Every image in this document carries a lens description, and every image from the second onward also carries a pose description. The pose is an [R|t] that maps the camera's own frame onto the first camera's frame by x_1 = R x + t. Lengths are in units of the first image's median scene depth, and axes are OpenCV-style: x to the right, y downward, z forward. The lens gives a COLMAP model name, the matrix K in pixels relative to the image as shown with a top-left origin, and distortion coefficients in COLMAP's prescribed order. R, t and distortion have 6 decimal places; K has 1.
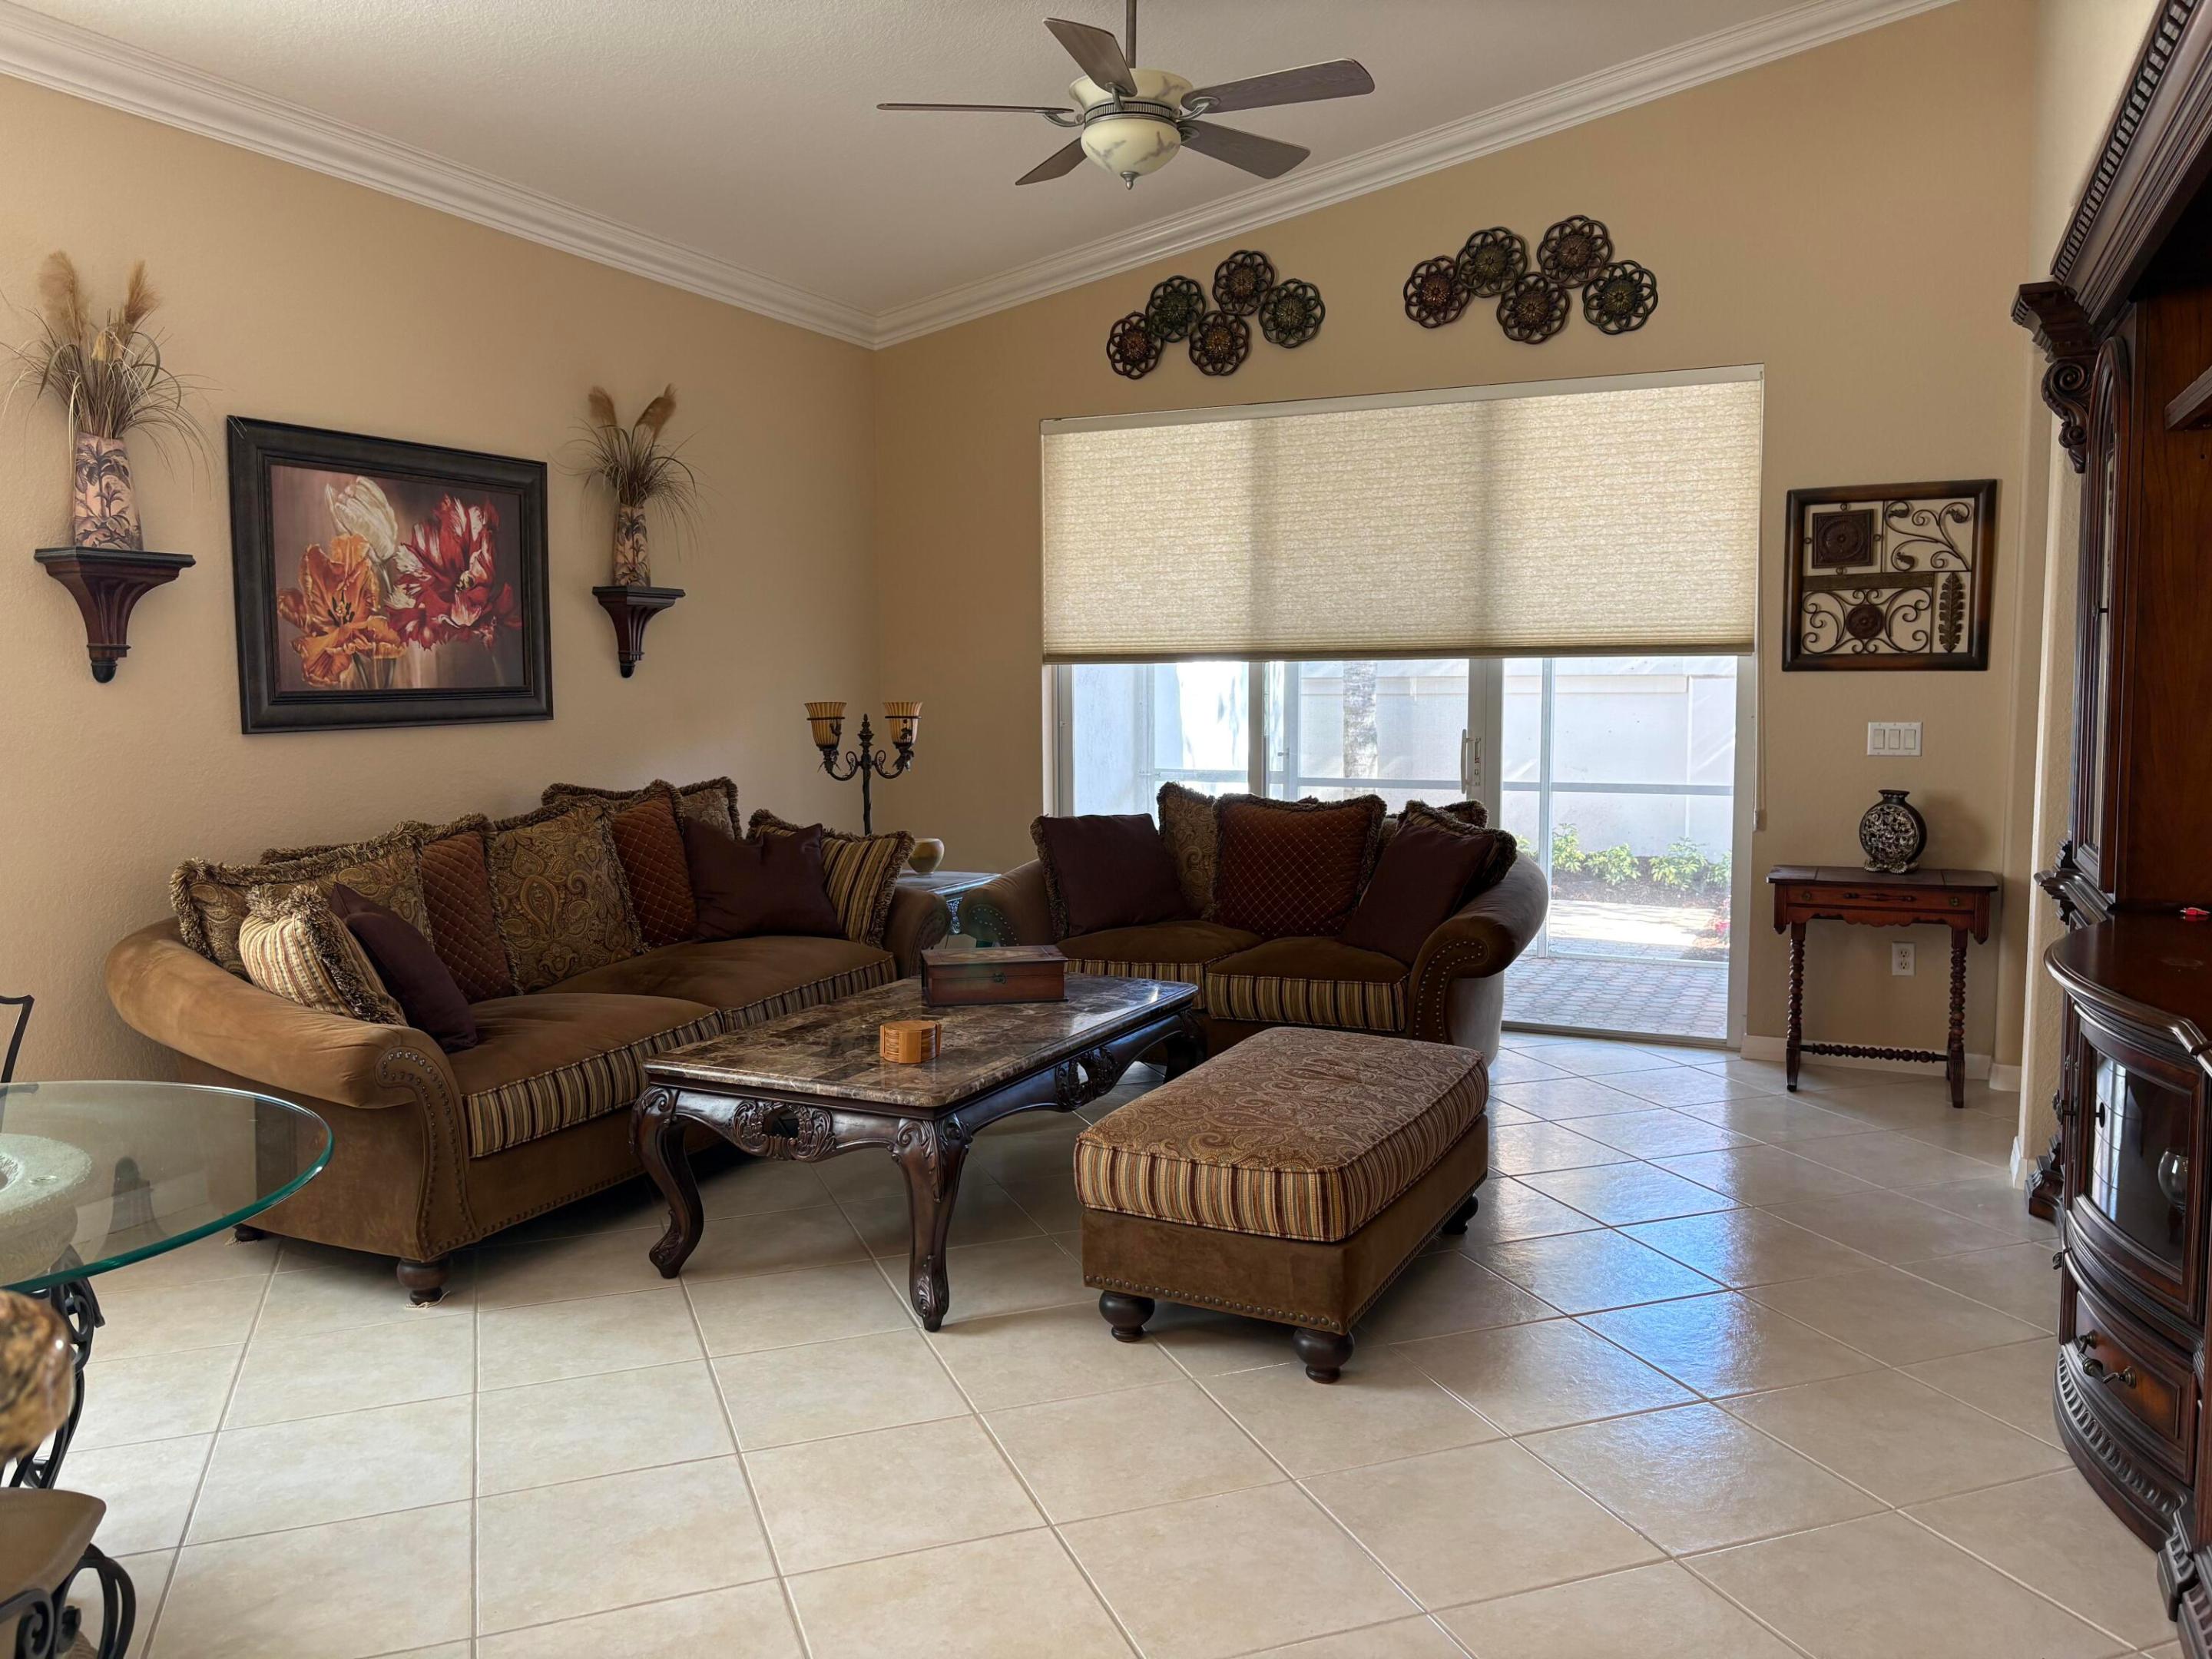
lens RADIAL K [[1693.3, 0, 1104.7], [0, 1693.3, 825.8], [0, 0, 1]] dist [0.040322, -0.025665]
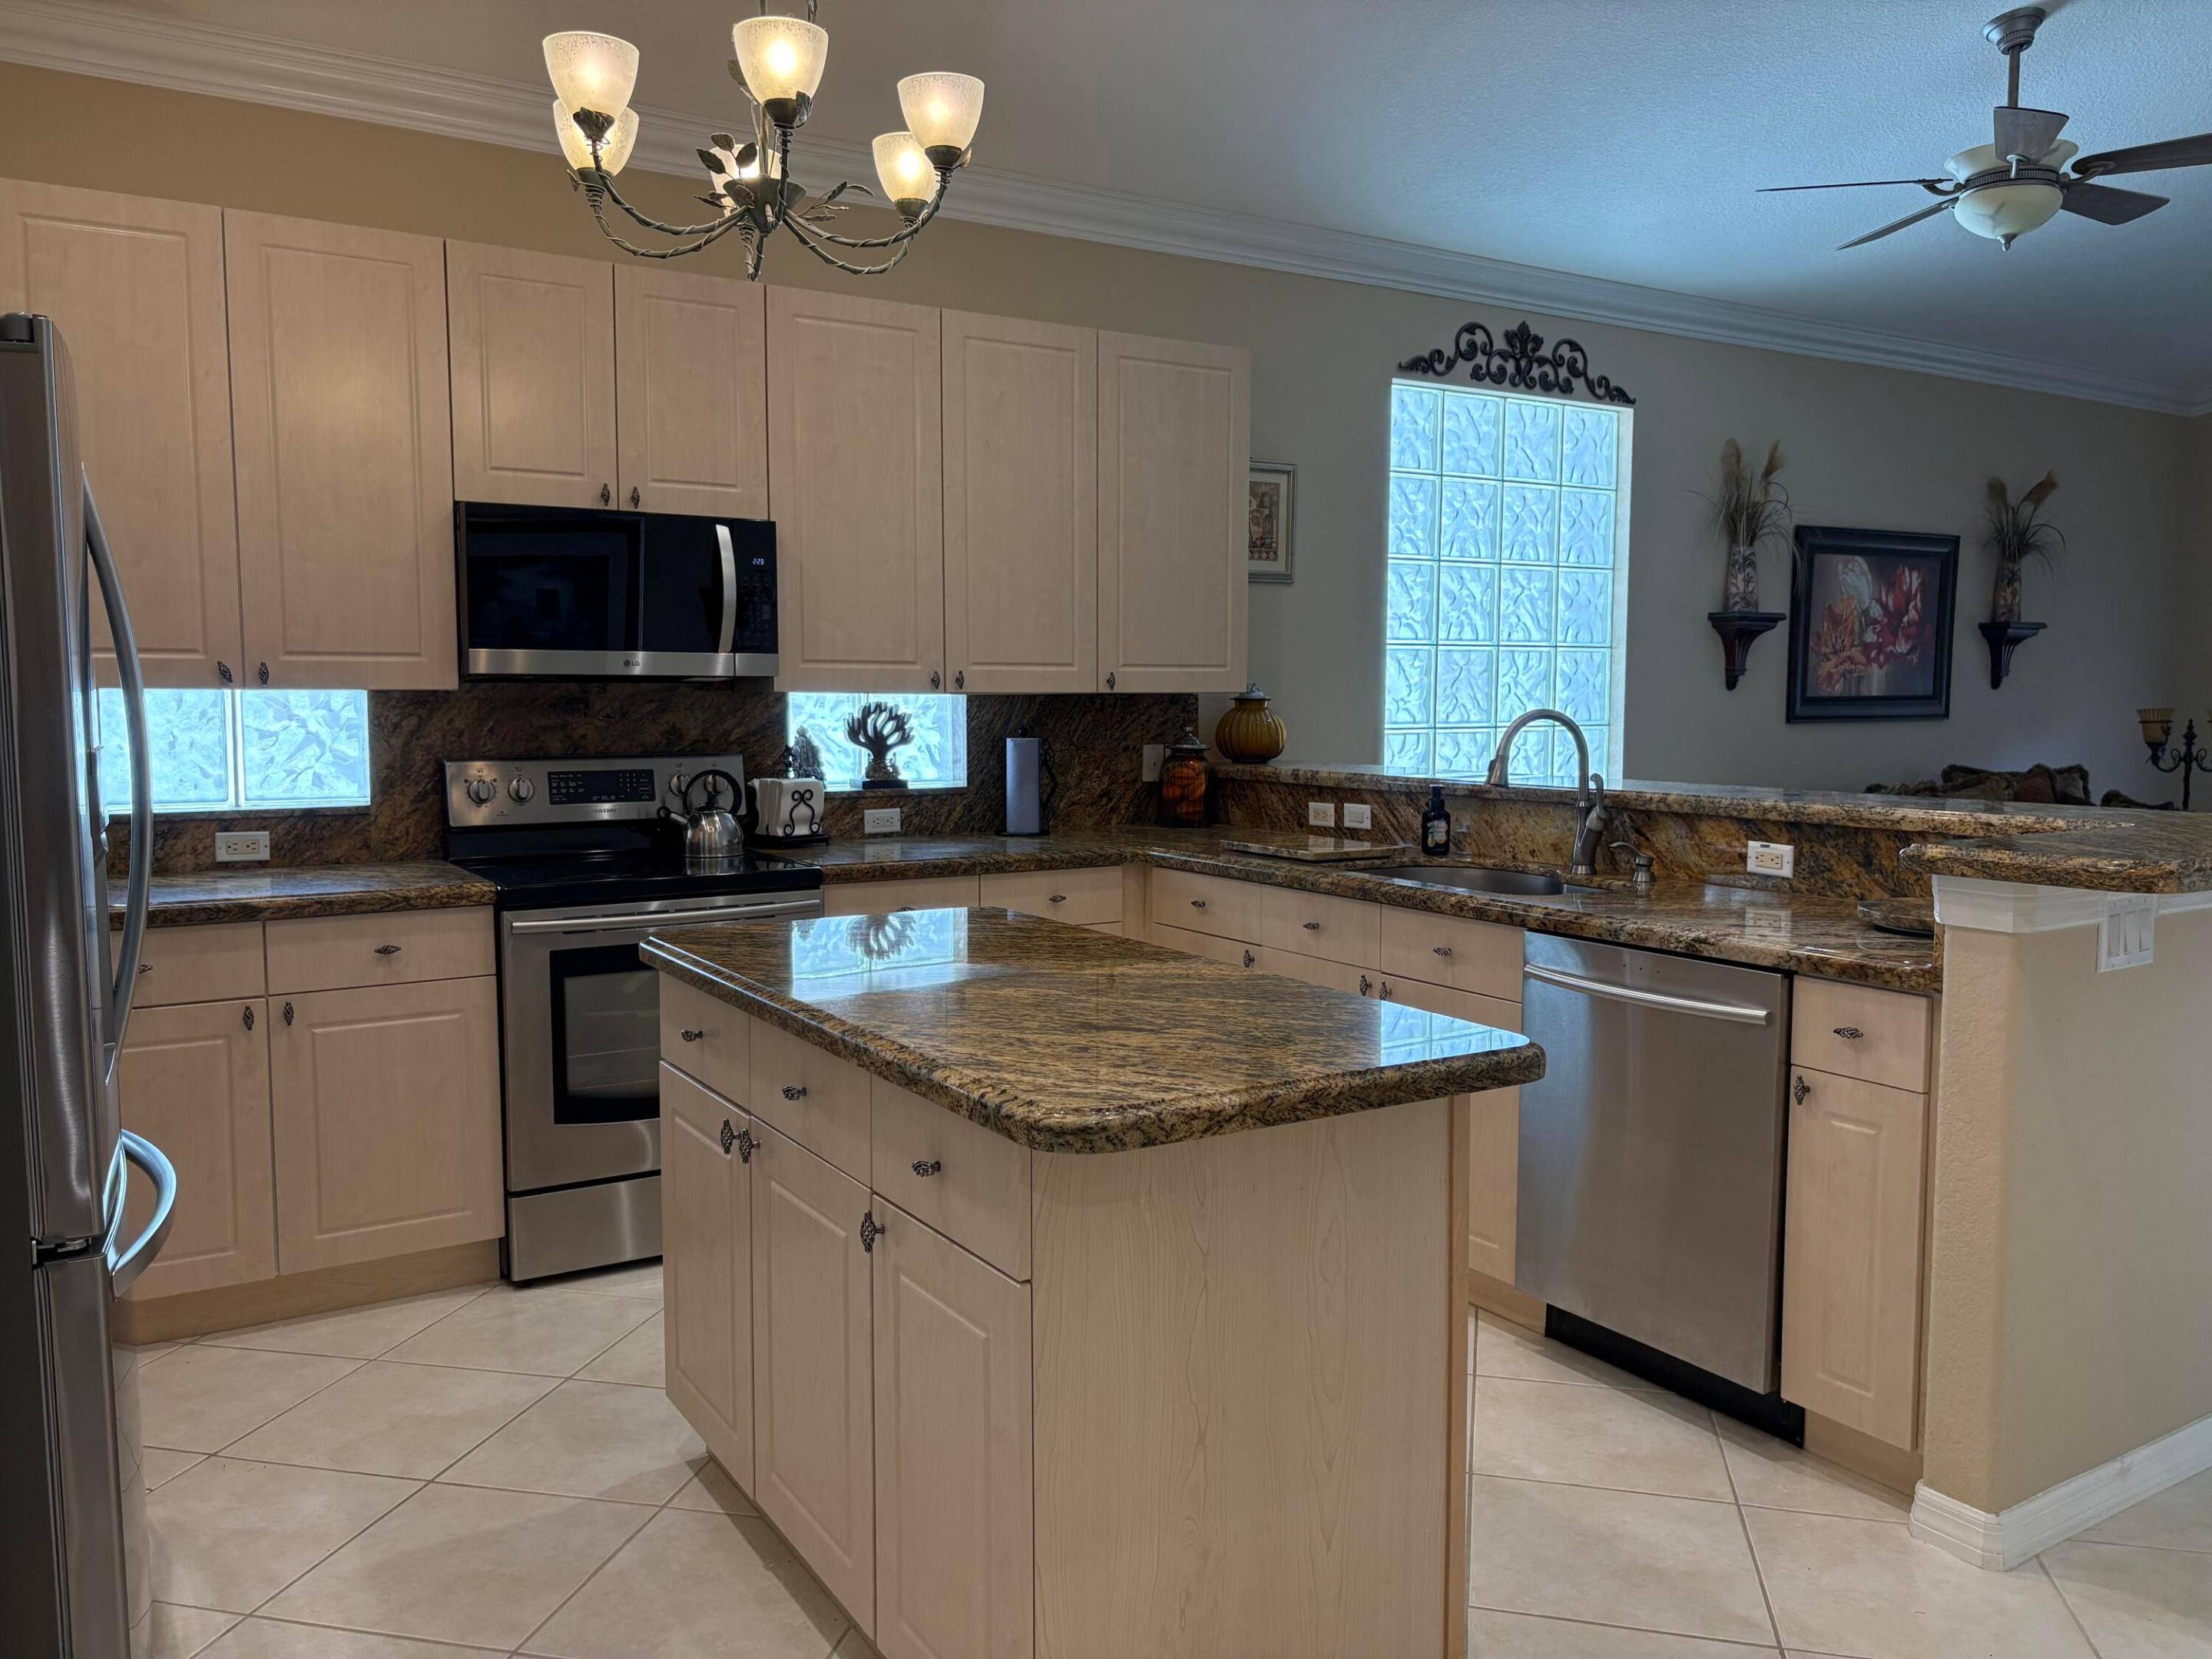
lens RADIAL K [[1693.3, 0, 1105.8], [0, 1693.3, 829.5], [0, 0, 1]] dist [0.040322, -0.025665]
pose [[0.839651, 0.051270, -0.540700, -0.150730], [-0.054626, 0.998458, 0.009847, 0.055089], [0.540372, 0.021268, 0.841158, -0.582177]]
